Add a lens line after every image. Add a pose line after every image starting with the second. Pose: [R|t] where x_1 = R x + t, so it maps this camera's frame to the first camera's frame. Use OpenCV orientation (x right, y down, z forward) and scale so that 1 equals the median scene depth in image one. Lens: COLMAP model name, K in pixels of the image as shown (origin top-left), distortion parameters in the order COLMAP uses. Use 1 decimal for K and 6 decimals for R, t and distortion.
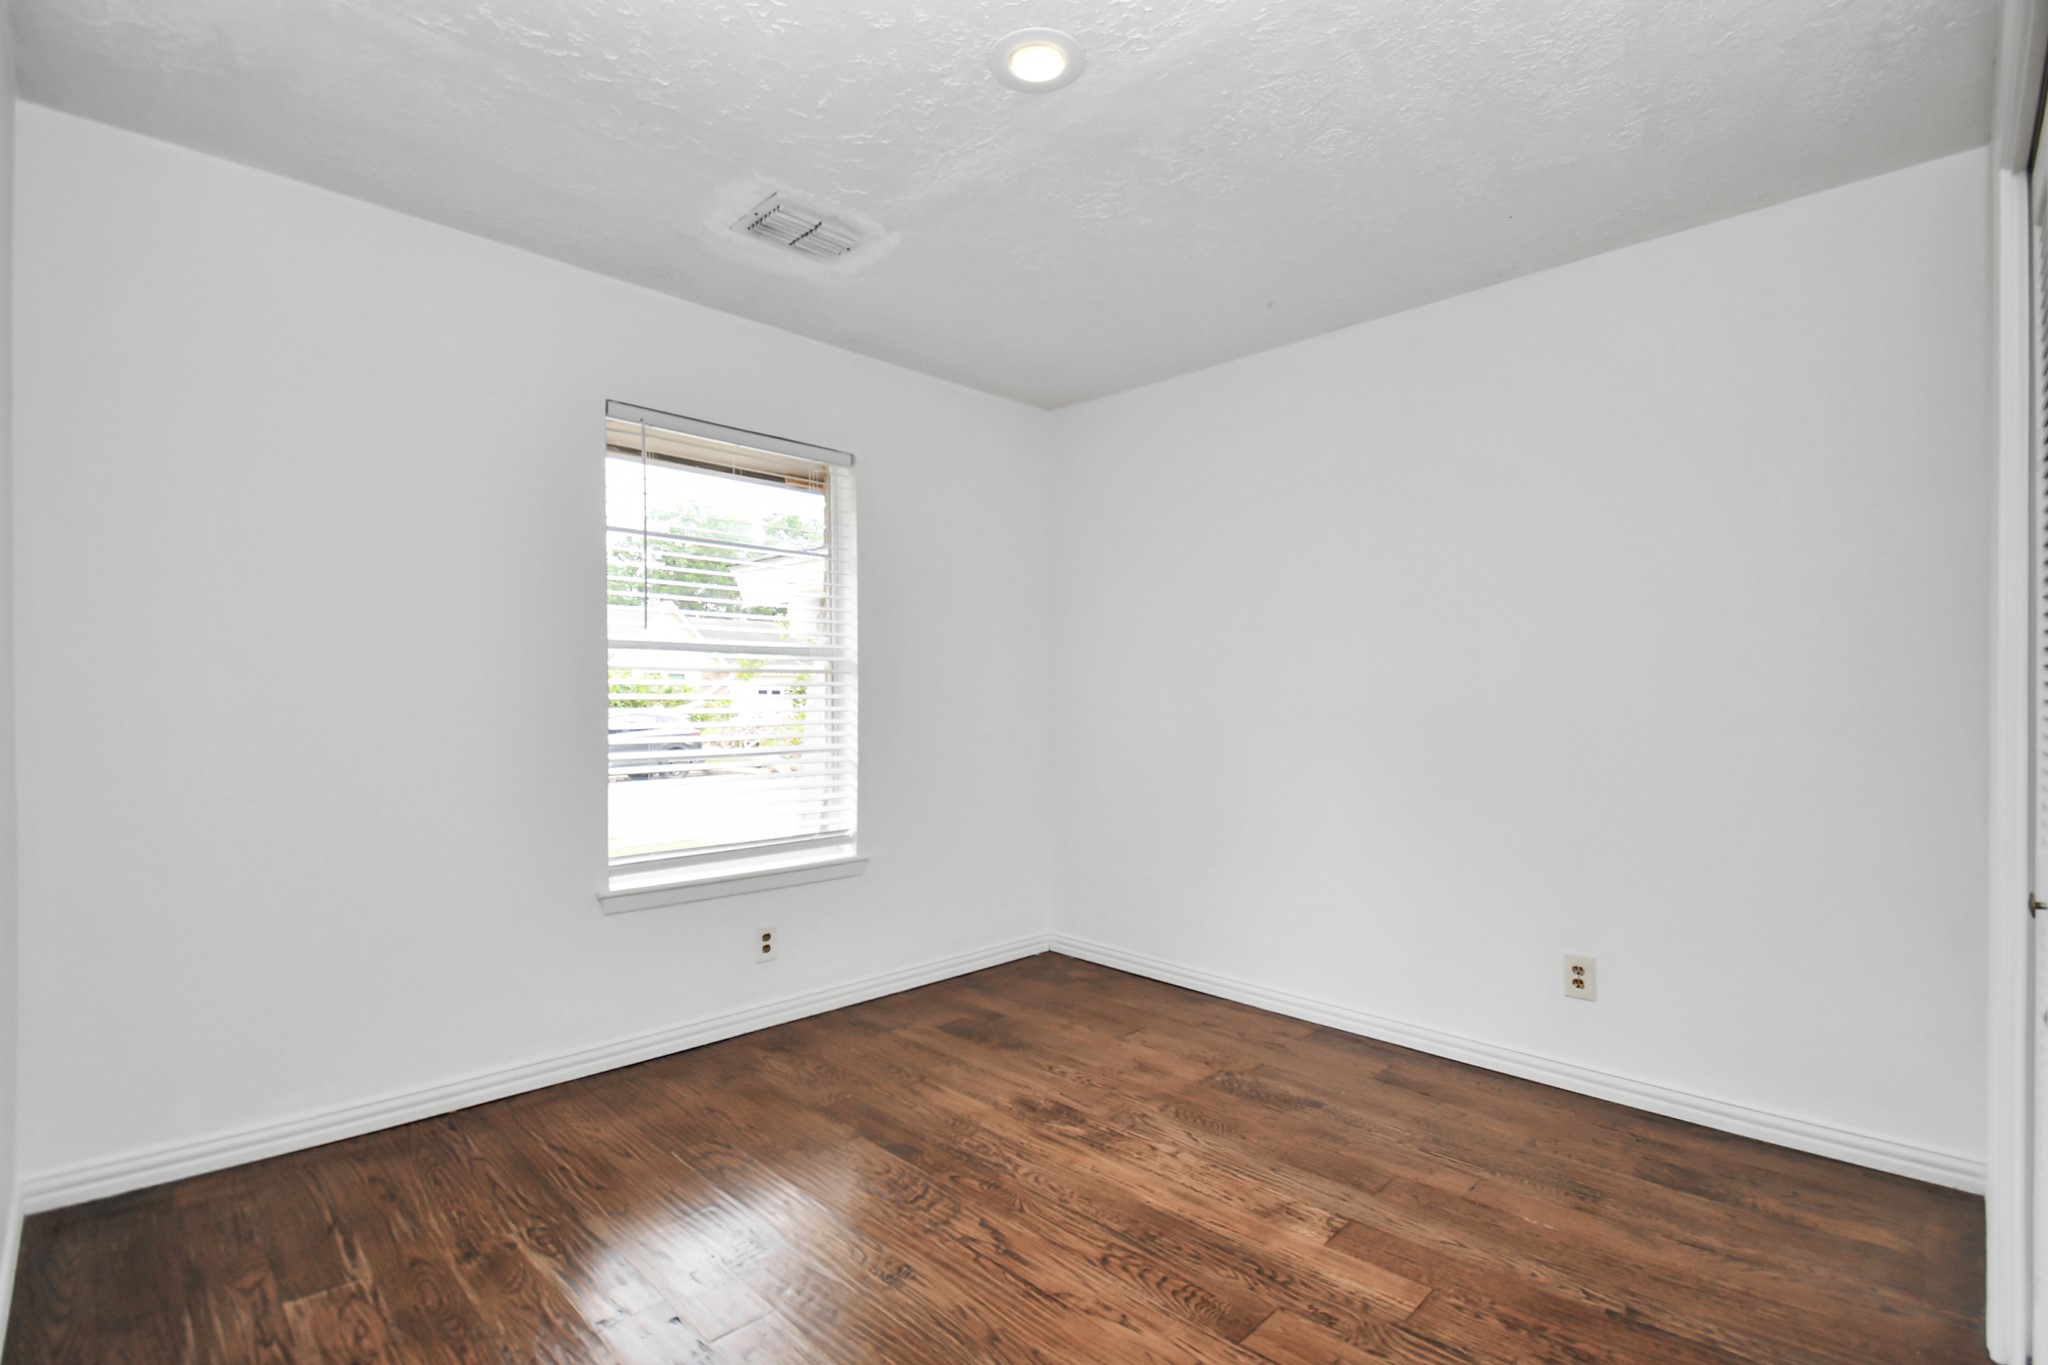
lens RADIAL K [[972.3, 0, 1047.3], [0, 972.3, 720.9], [0, 0, 1]] dist [0.074296, -0.068719]
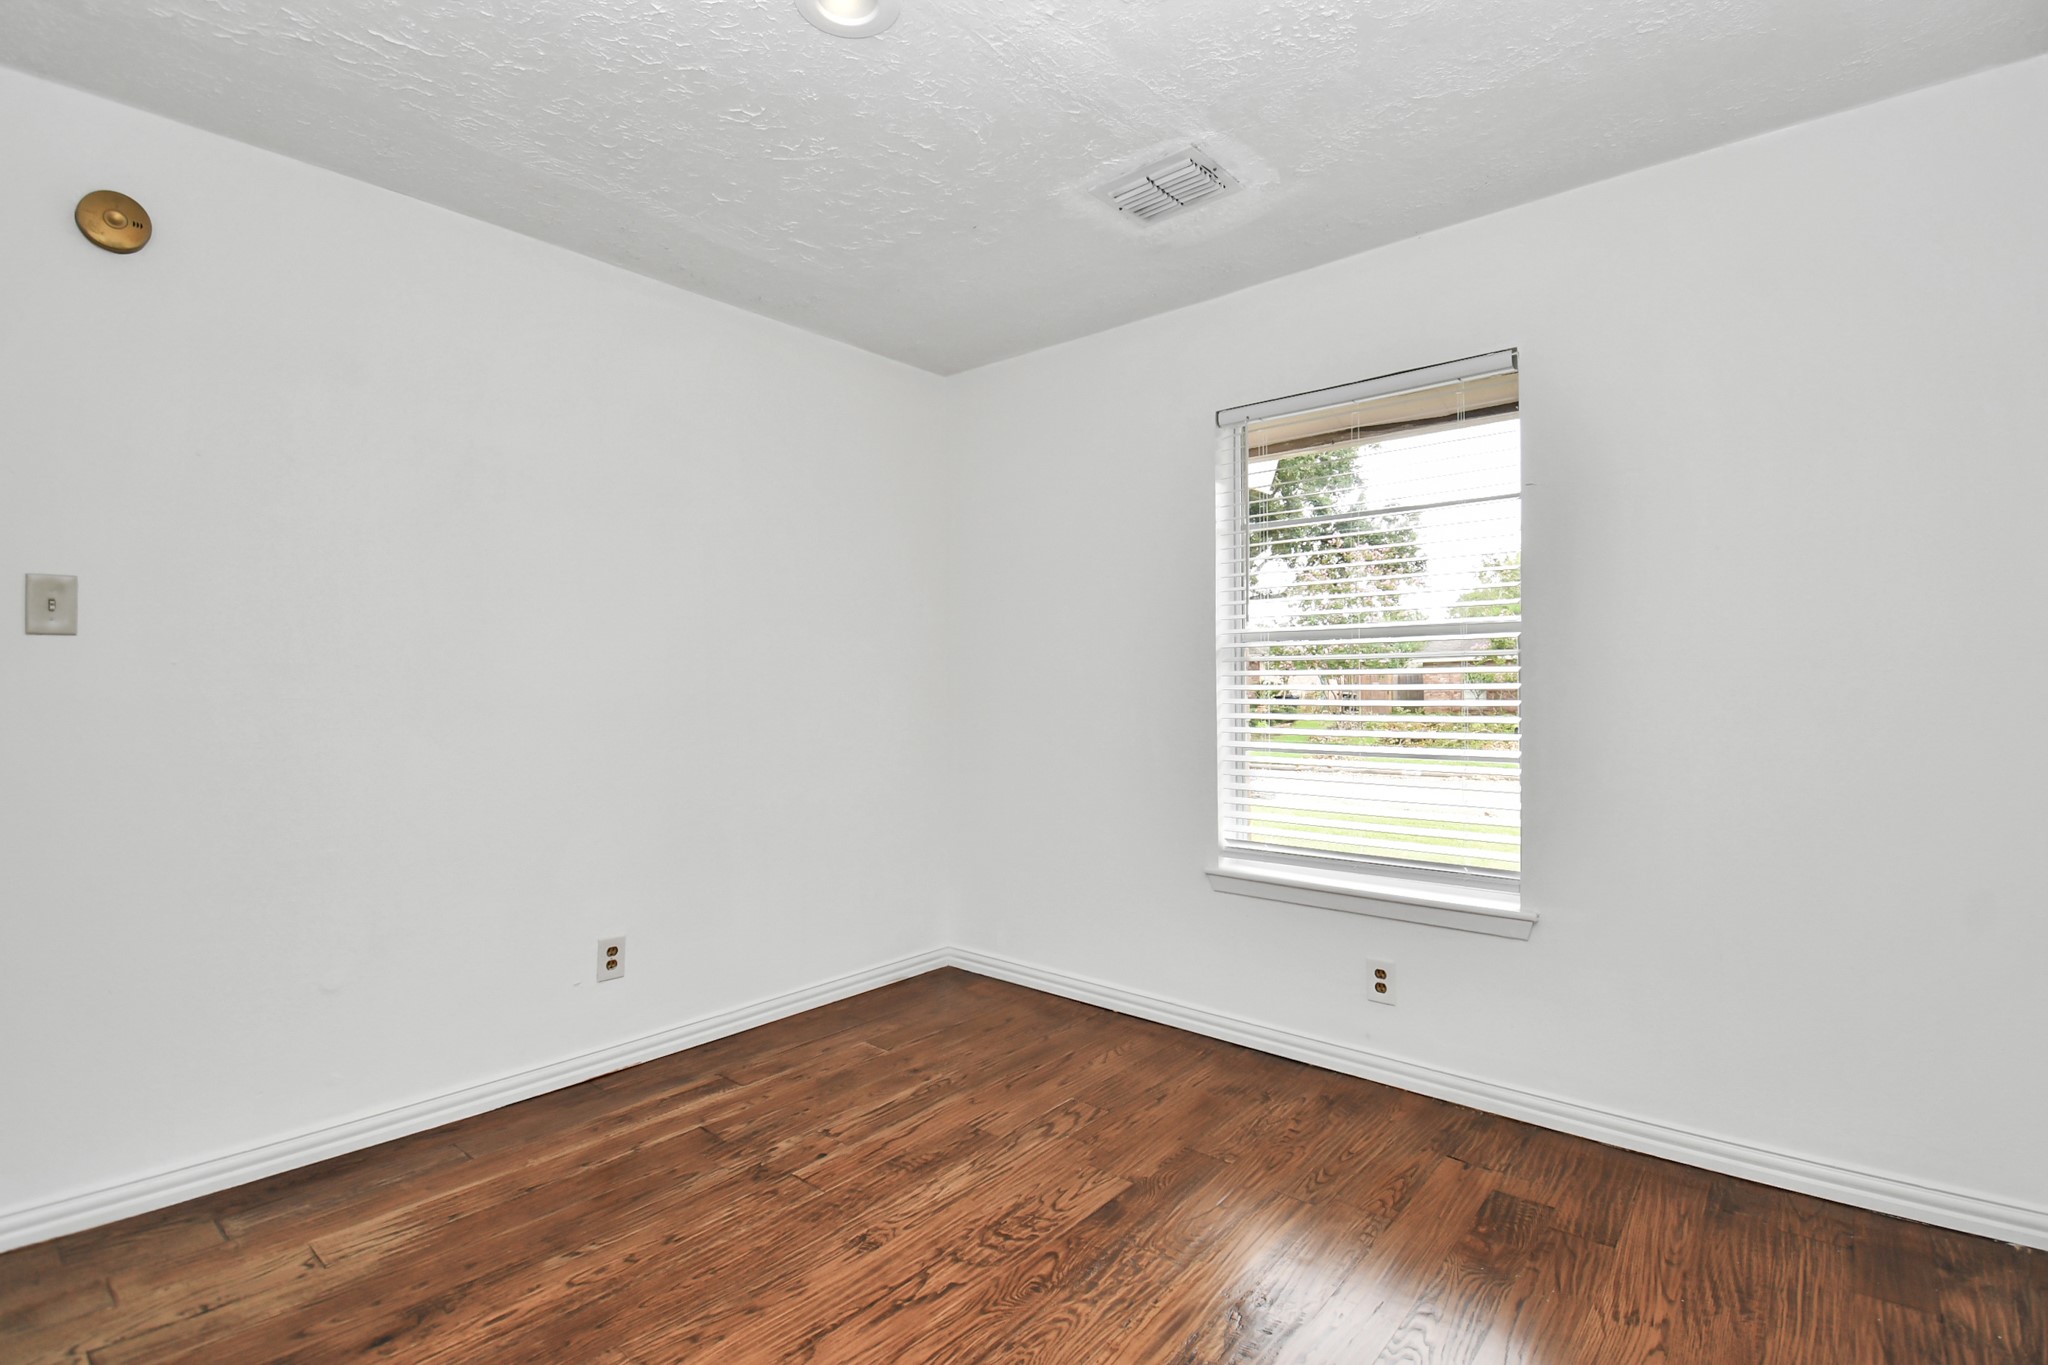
lens RADIAL K [[963.2, 0, 1016.1], [0, 963.2, 693.4], [0, 0, 1]] dist [0.033696, -0.033394]
pose [[0.057005, 0.006852, -0.998350, 0.719111], [-0.016153, 0.999852, 0.005940, -0.025790], [0.998243, 0.015788, 0.057107, 0.889832]]
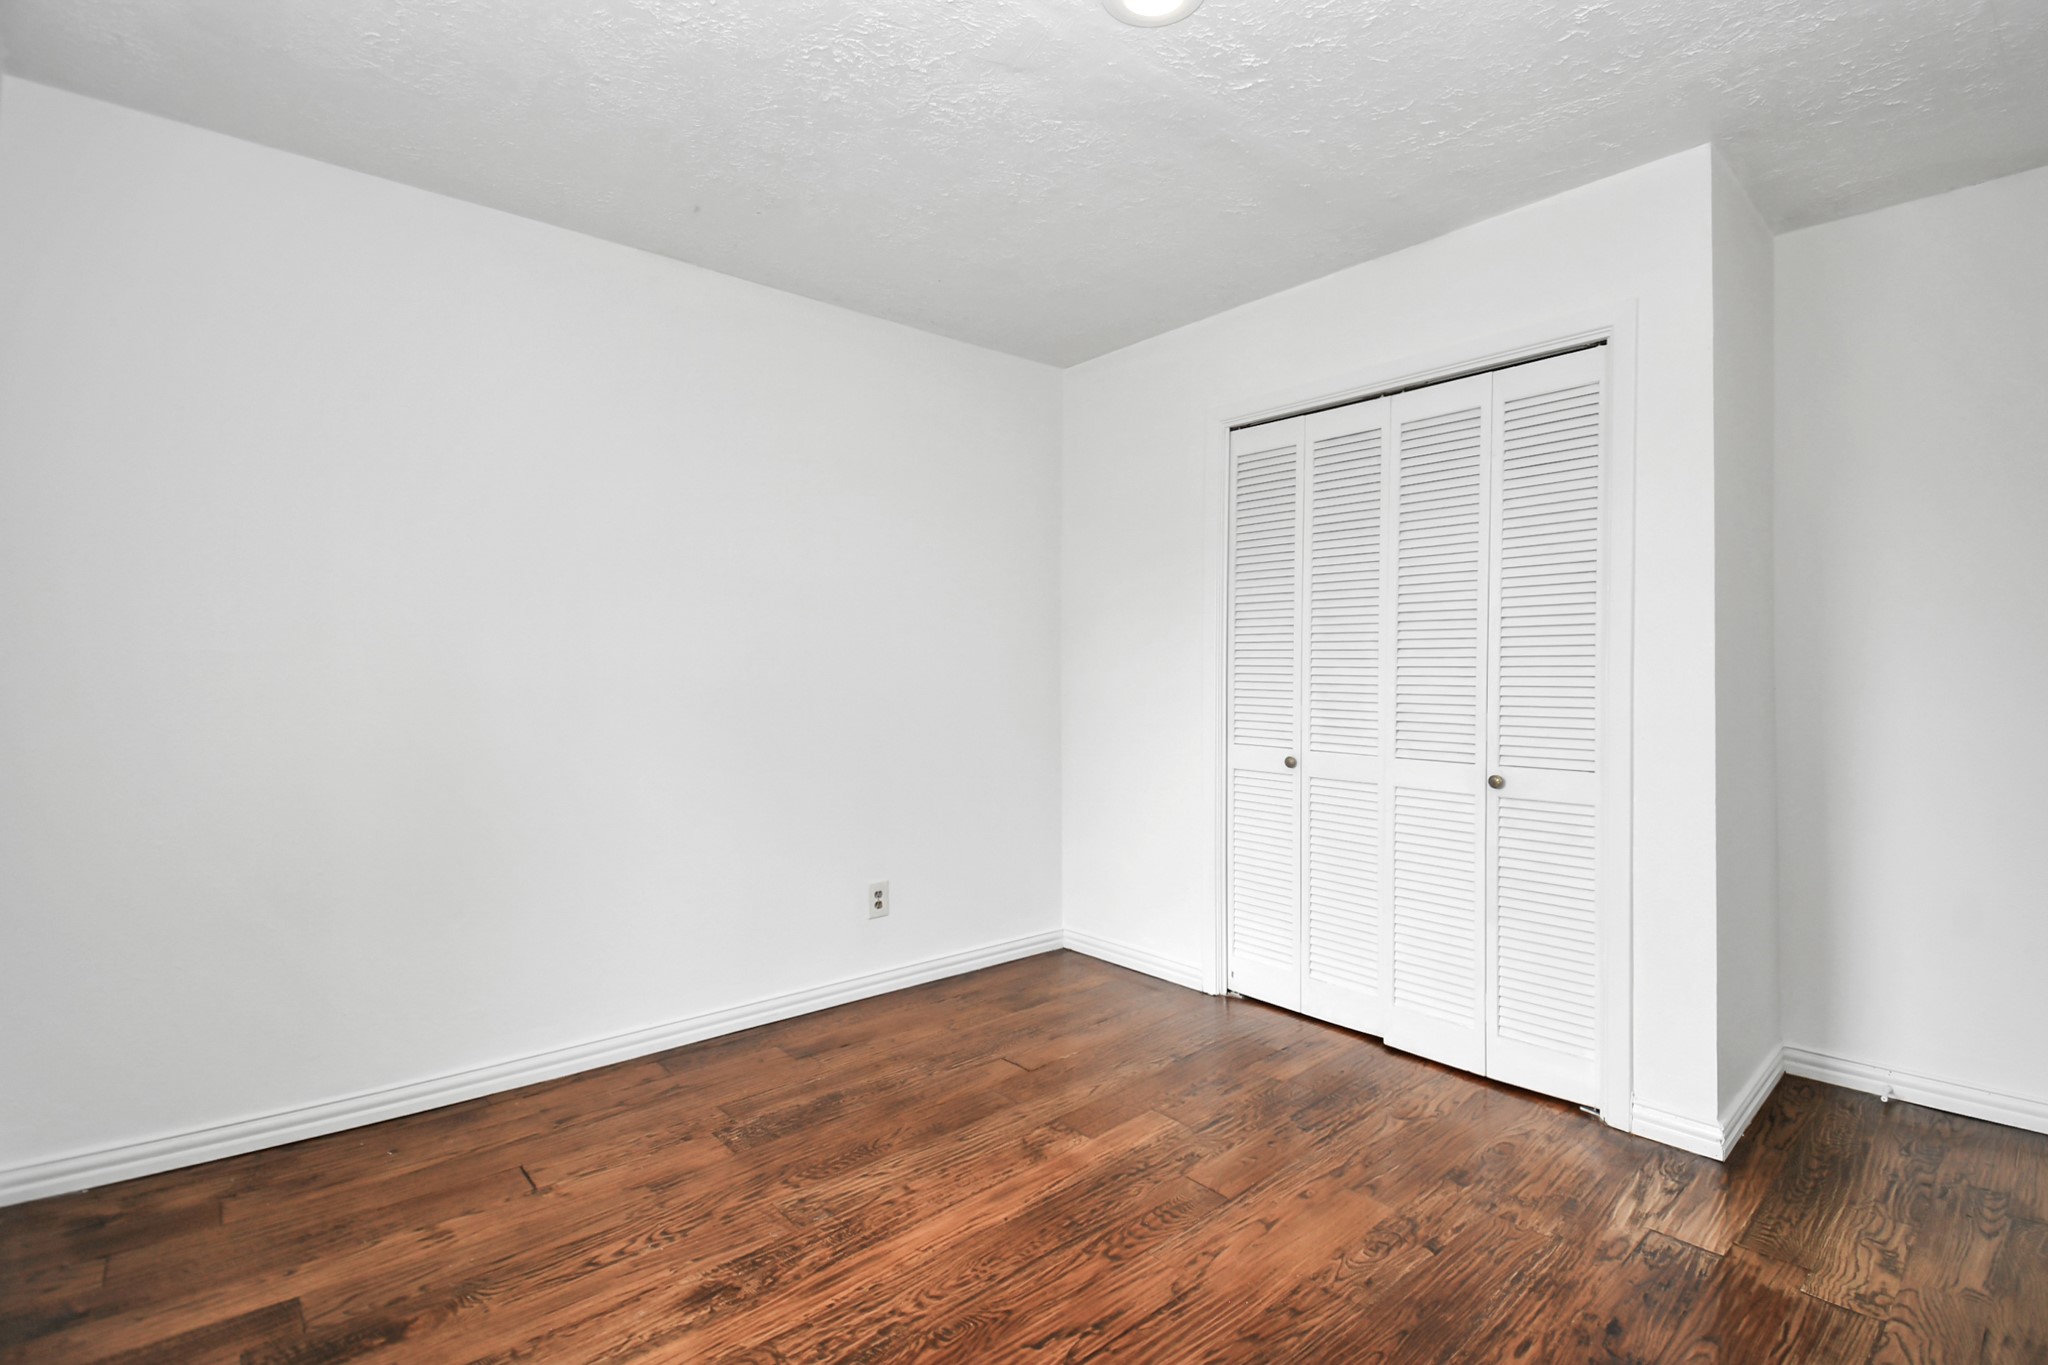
lens RADIAL K [[949.3, 0, 1050.7], [0, 949.3, 680.4], [0, 0, 1]] dist [0.030425, -0.034215]
pose [[0.058703, -0.010416, 0.998221, -0.730627], [0.016909, 0.999812, 0.009438, -0.024163], [-0.998132, 0.016324, 0.058868, 0.833963]]
